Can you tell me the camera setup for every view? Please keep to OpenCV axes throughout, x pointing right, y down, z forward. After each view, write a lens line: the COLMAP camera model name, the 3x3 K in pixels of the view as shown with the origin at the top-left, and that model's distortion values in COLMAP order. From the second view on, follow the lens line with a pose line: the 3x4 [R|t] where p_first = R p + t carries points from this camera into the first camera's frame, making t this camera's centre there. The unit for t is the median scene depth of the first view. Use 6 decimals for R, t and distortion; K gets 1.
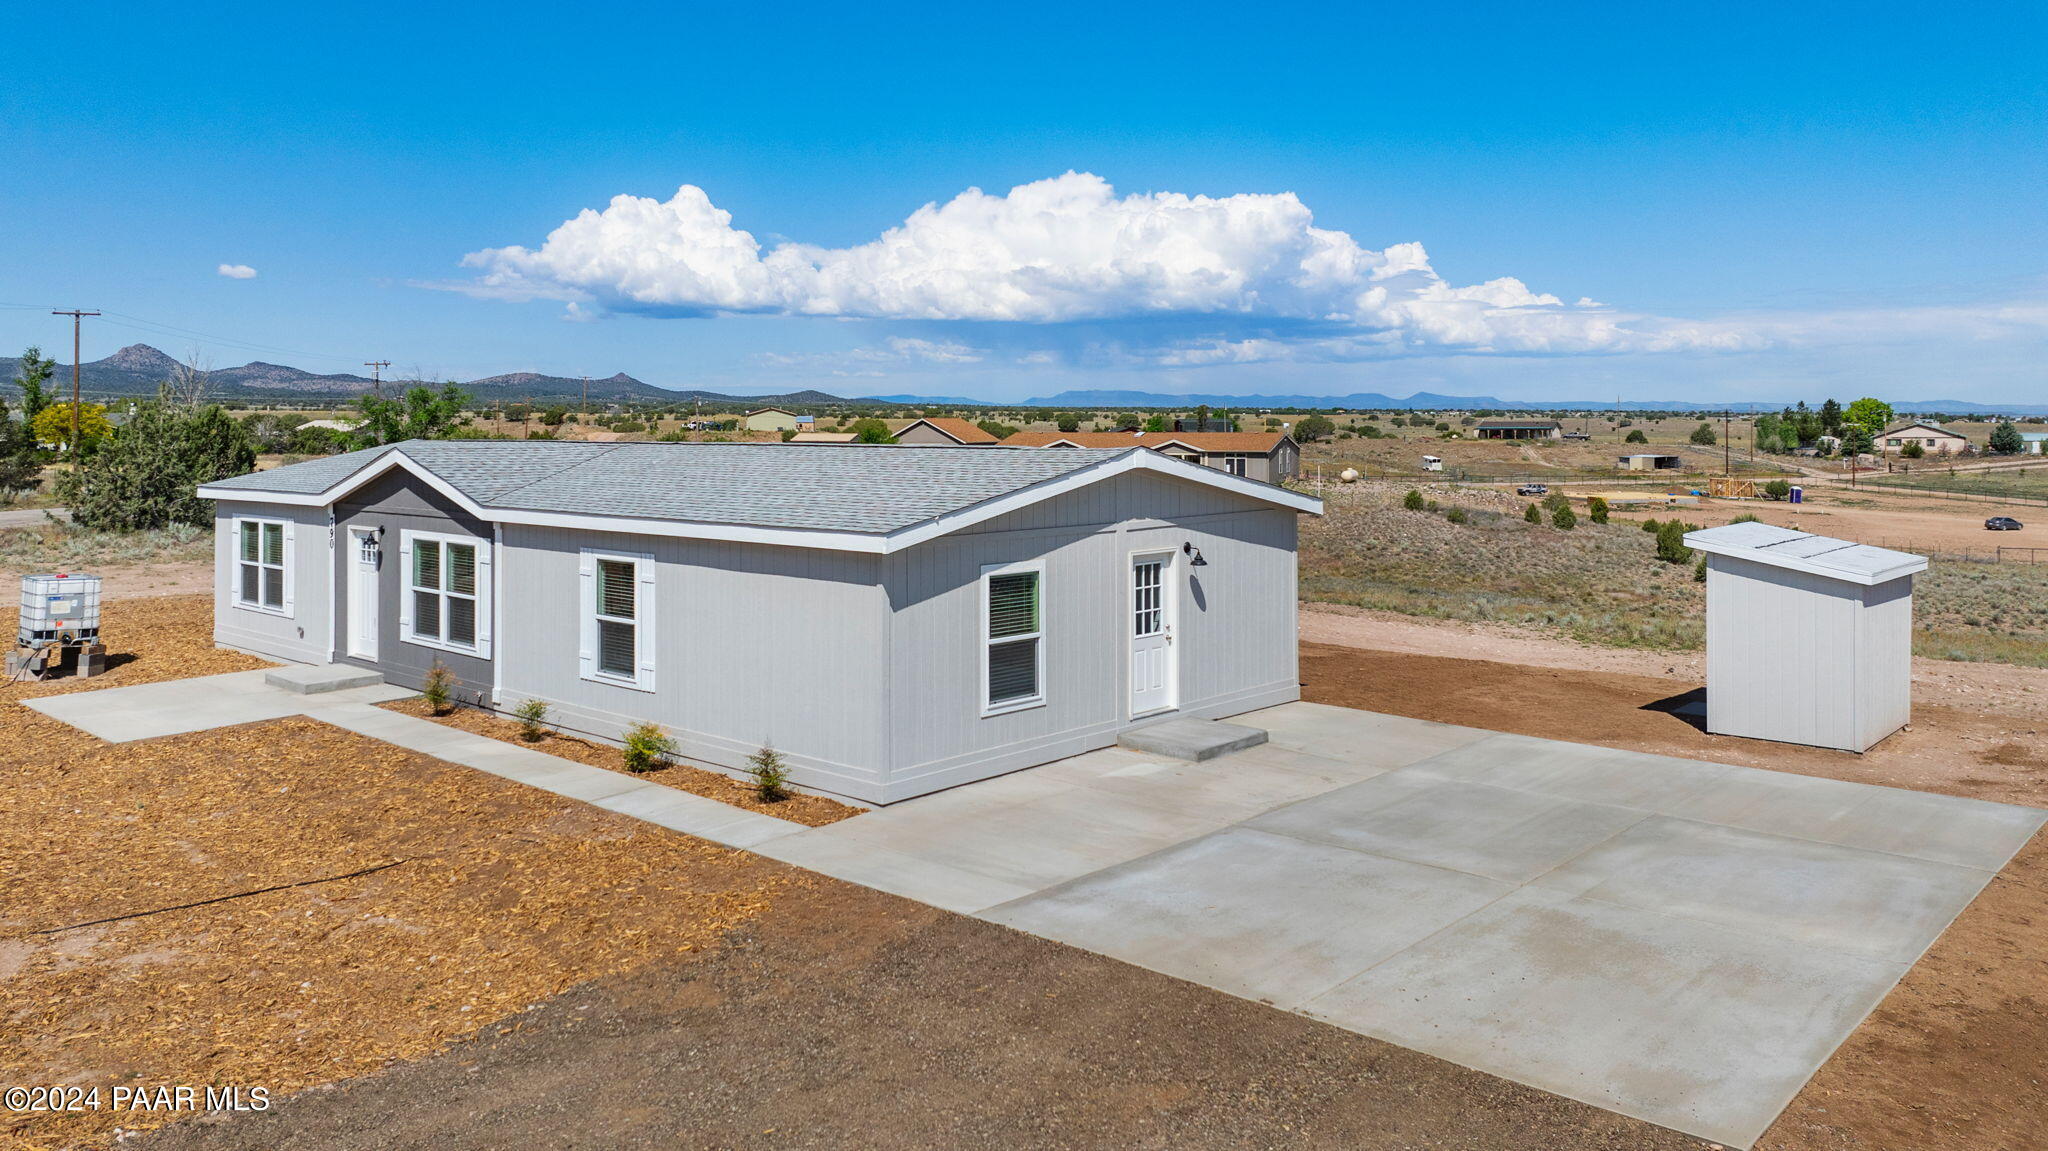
lens RADIAL K [[1576.0, 0, 1024.0], [0, 1576.0, 575.5], [0, 0, 1]] dist [-0.011726, -0.004384]
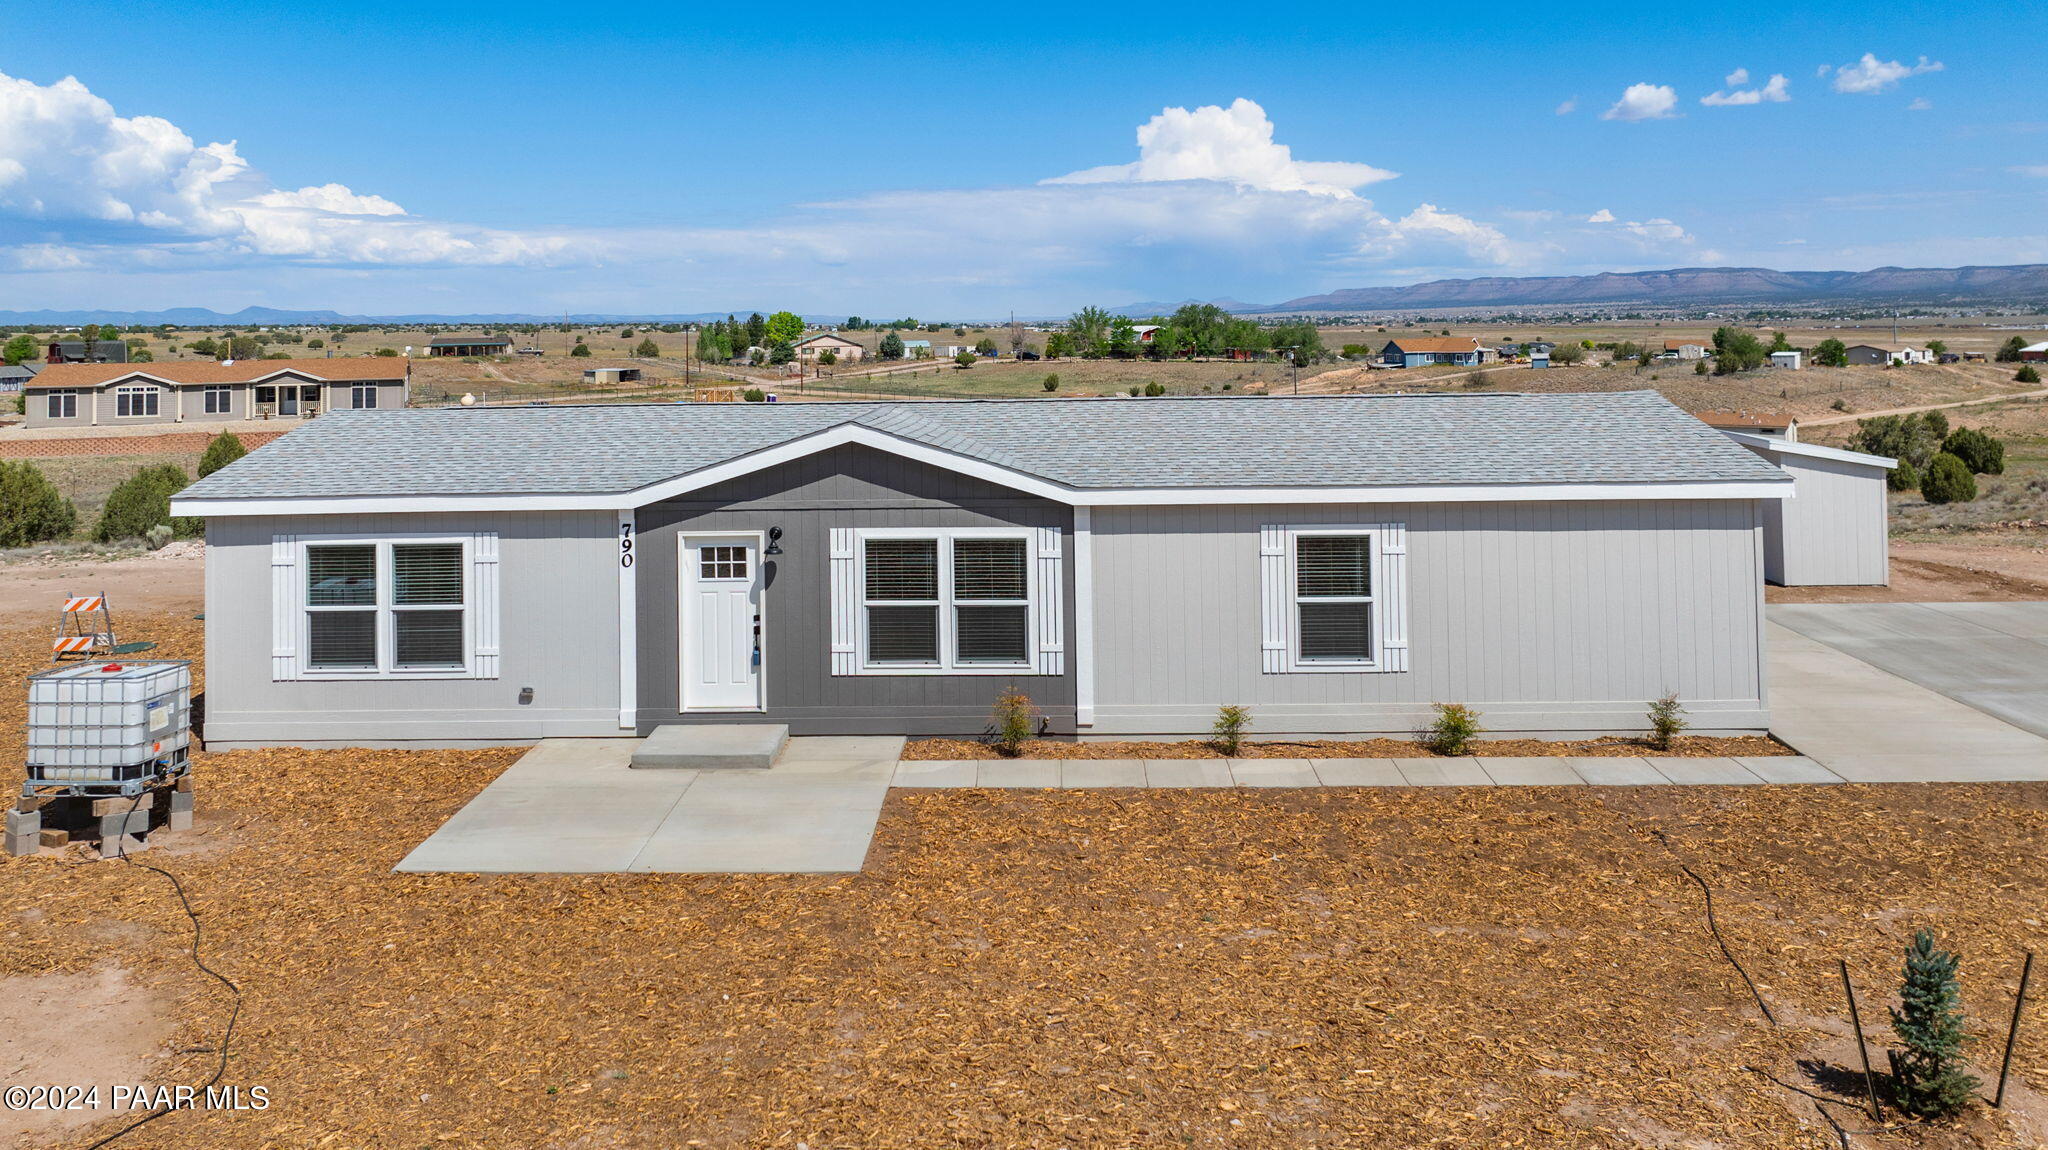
lens RADIAL K [[1576.0, 0, 1024.0], [0, 1576.0, 575.0], [0, 0, 1]] dist [-0.011726, -0.004384]
pose [[0.747104, -0.113313, 0.654978, -0.097892], [0.077433, 0.993490, 0.083552, -0.007555], [-0.660182, -0.011705, 0.751015, 0.043839]]
